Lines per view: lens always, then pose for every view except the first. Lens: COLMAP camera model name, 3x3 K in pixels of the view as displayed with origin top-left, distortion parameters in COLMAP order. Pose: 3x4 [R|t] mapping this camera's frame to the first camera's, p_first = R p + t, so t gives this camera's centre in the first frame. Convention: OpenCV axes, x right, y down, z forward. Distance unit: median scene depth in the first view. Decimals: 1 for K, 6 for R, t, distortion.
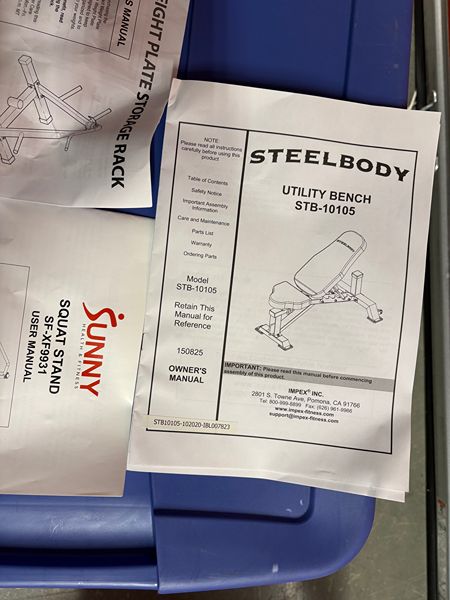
lens RADIAL K [[458.2, 0, 221.5], [0, 458.2, 299.6], [0, 0, 1]] dist [0.049921, -0.054537]
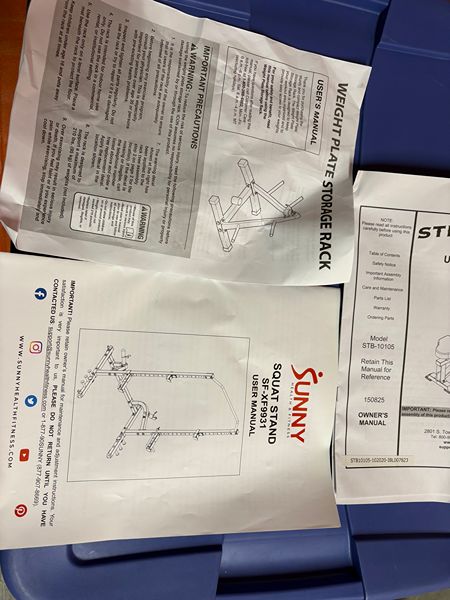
lens RADIAL K [[458.2, 0, 221.5], [0, 458.2, 299.6], [0, 0, 1]] dist [0.049921, -0.054537]
pose [[0.996455, -0.043129, 0.072228, -0.539576], [0.041213, 0.998763, 0.027824, -0.194641], [-0.073338, -0.024748, 0.997000, -0.151220]]
